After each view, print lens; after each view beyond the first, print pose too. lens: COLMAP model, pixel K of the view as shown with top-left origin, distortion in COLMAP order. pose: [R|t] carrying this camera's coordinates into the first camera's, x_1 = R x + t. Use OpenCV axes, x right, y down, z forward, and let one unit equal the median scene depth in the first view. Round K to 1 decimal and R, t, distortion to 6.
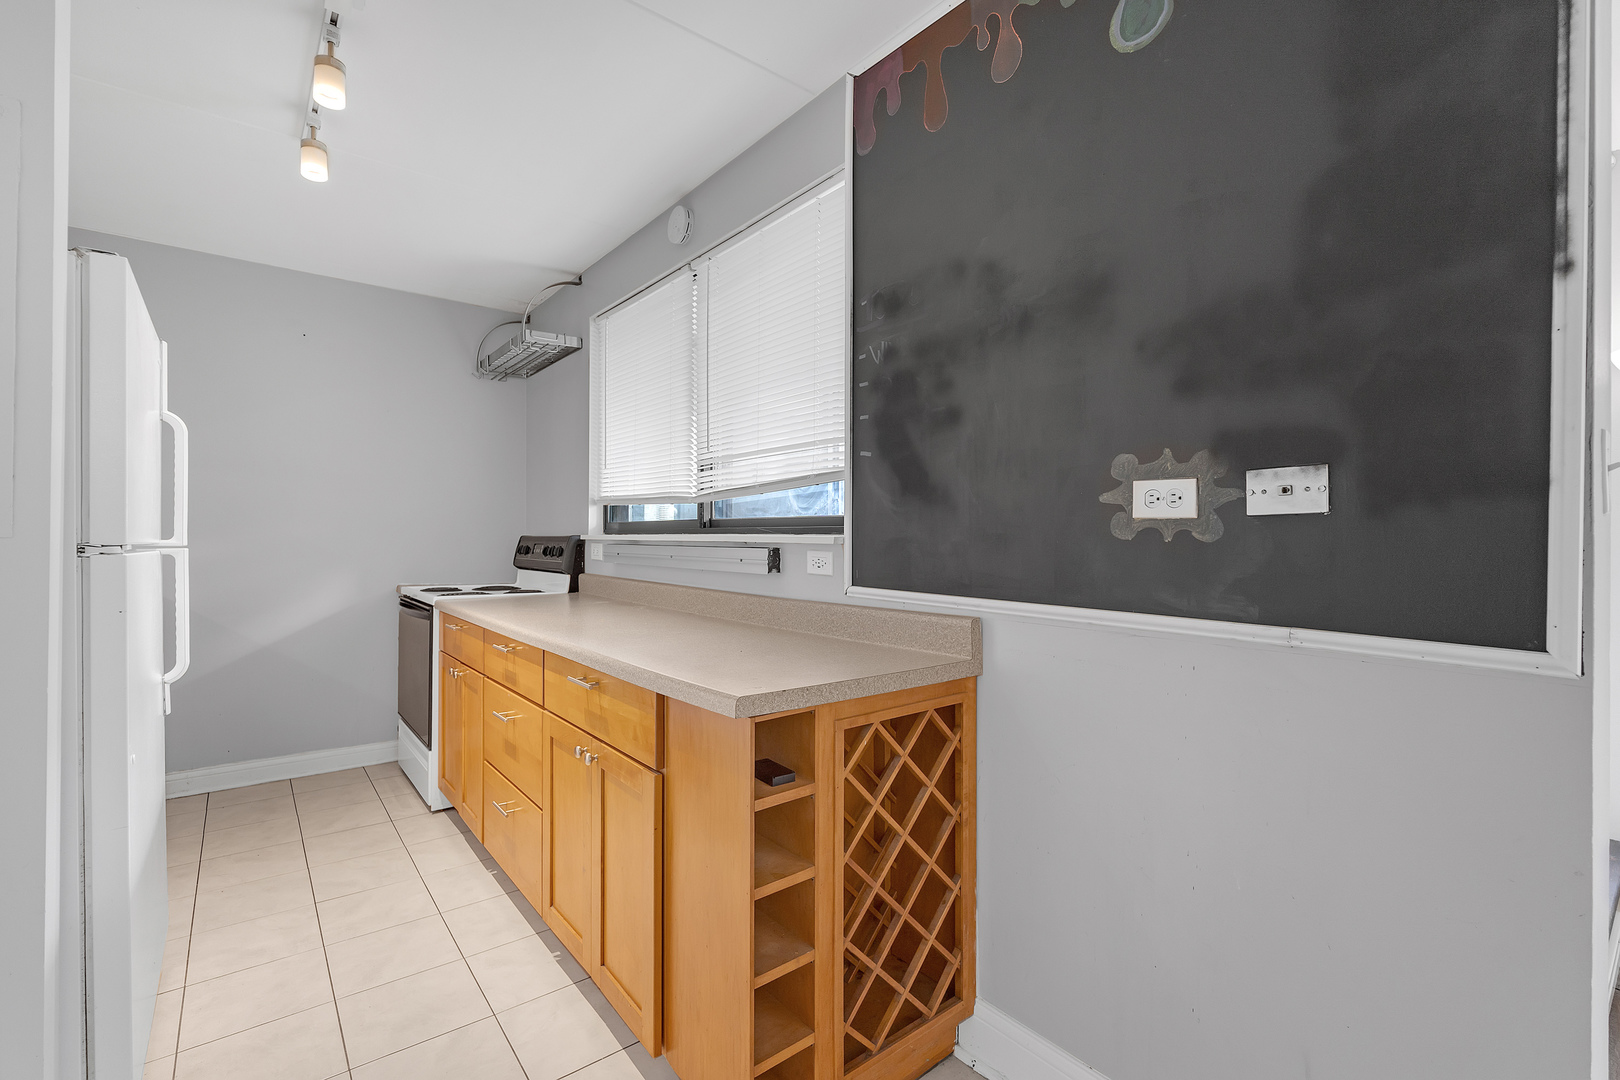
lens RADIAL K [[720.0, 0, 808.0], [0, 720.0, 539.6], [0, 0, 1]] dist [0.005097, 0.000202]
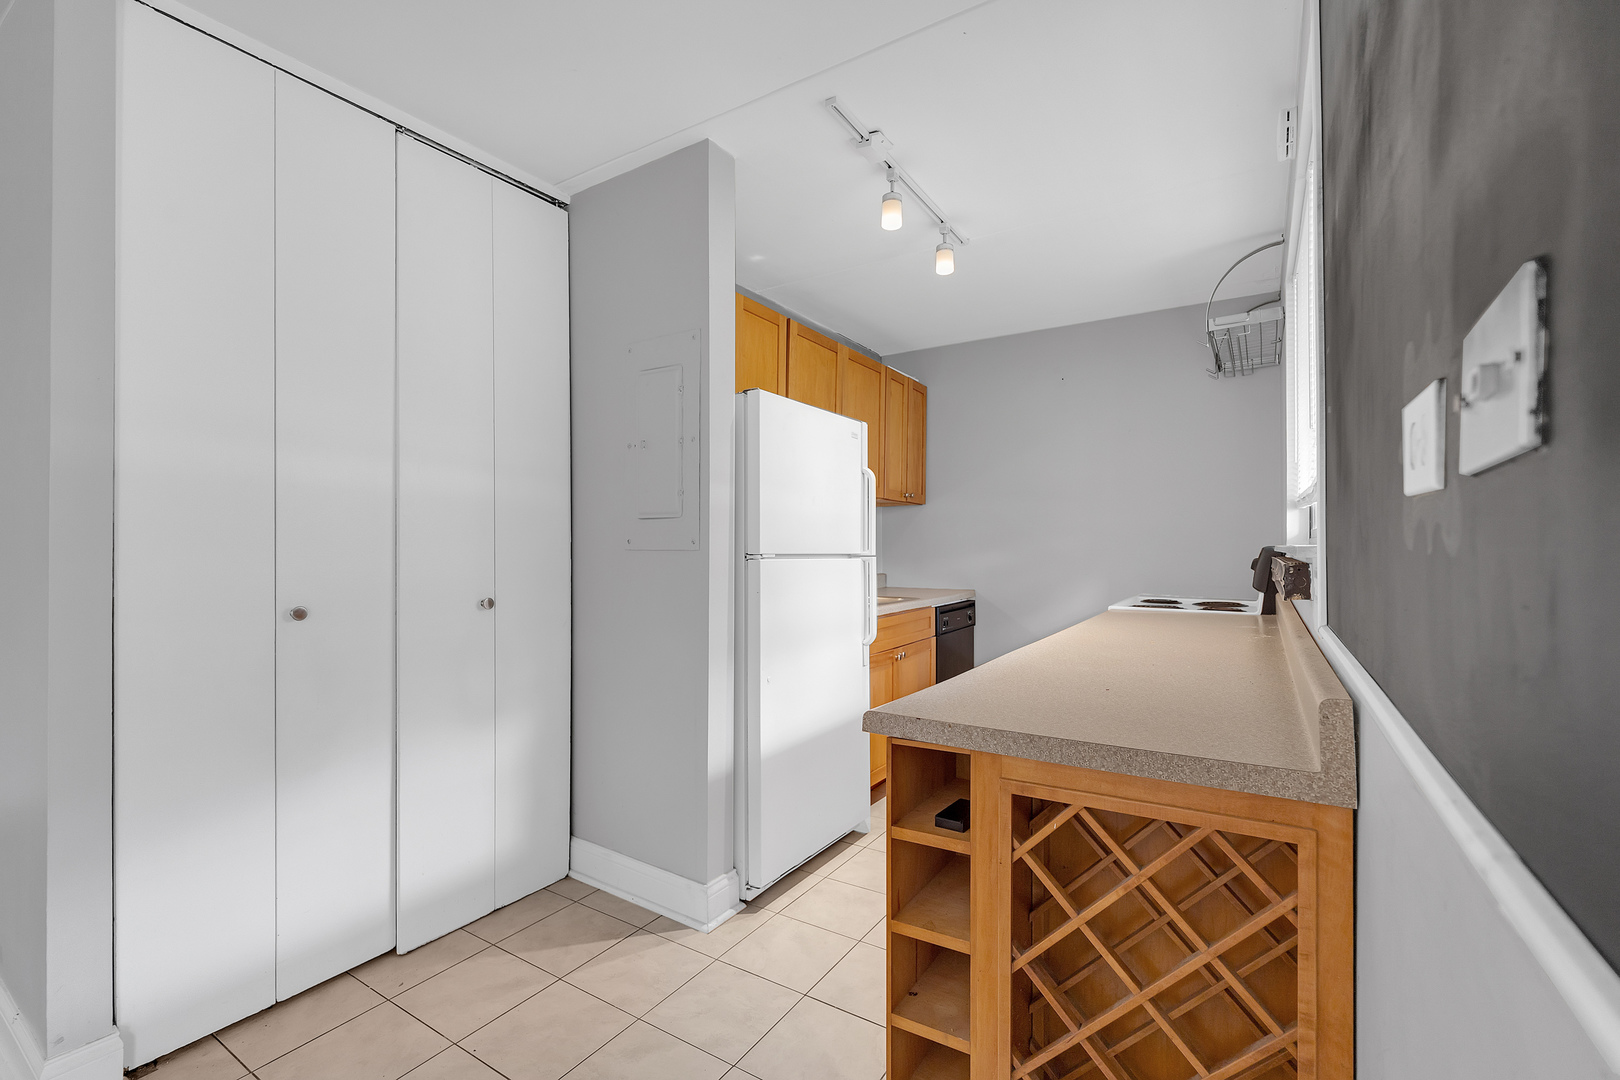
lens RADIAL K [[720.0, 0, 805.4], [0, 720.0, 555.5], [0, 0, 1]] dist [0.005097, 0.000202]
pose [[0.324348, 0.006156, -0.945918, 0.620356], [-0.001679, 0.999981, 0.005932, 0.000872], [0.945936, -0.000336, 0.324352, 0.463438]]
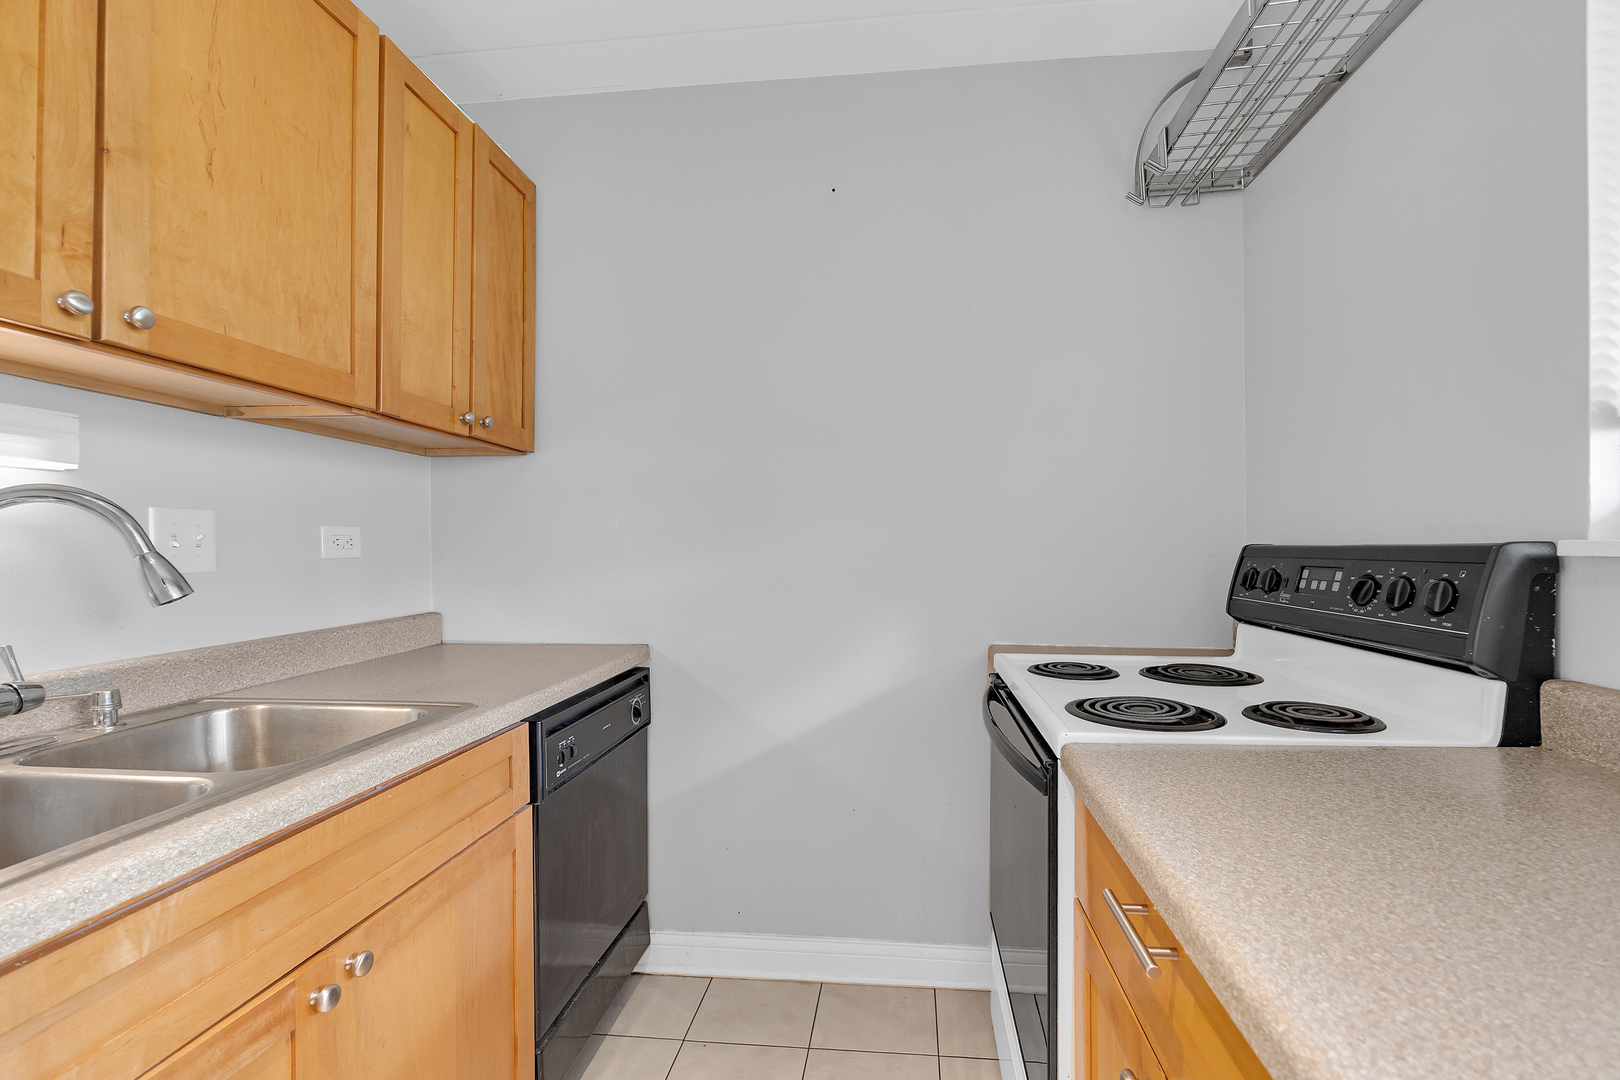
lens RADIAL K [[720.0, 0, 821.4], [0, 720.0, 546.1], [0, 0, 1]] dist [0.005097, 0.000202]
pose [[0.705589, -0.011062, -0.708535, -0.683786], [0.008550, 0.999938, -0.007097, -0.010359], [0.708570, -0.001050, 0.705640, 1.307326]]
